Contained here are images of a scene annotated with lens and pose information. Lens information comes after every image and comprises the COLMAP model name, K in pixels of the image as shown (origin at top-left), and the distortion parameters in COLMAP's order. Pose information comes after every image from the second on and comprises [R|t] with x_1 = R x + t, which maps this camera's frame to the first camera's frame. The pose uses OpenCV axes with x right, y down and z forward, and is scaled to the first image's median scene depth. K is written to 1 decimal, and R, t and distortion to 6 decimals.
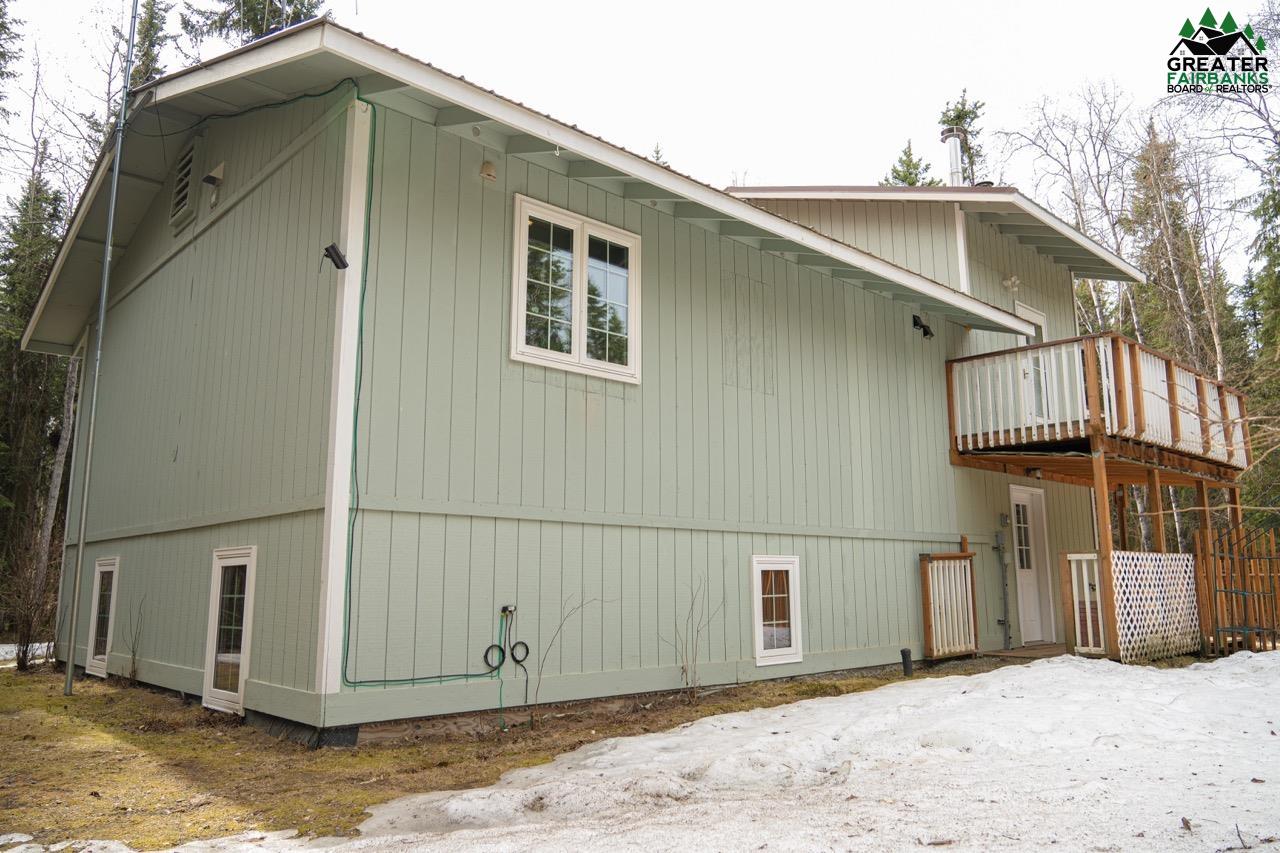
lens RADIAL K [[874.9, 0, 637.7], [0, 874.9, 431.3], [0, 0, 1]] dist [-0.006255, -0.001780]
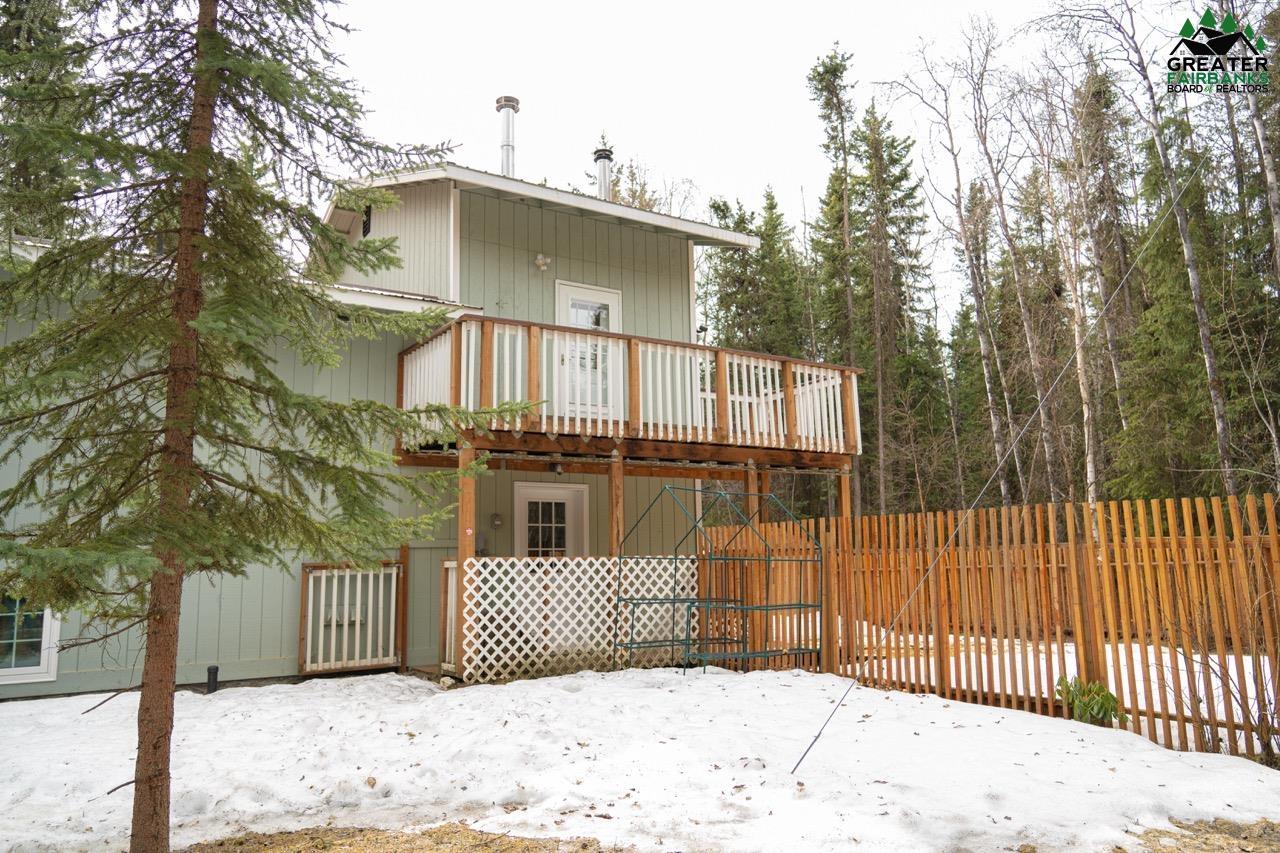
lens RADIAL K [[874.9, 0, 640.1], [0, 874.9, 422.4], [0, 0, 1]] dist [-0.006255, -0.001780]
pose [[0.985973, -0.043610, -0.161110, 0.307520], [0.044266, 0.999020, 0.000481, 0.002201], [0.160931, -0.007606, 0.986936, 0.052692]]
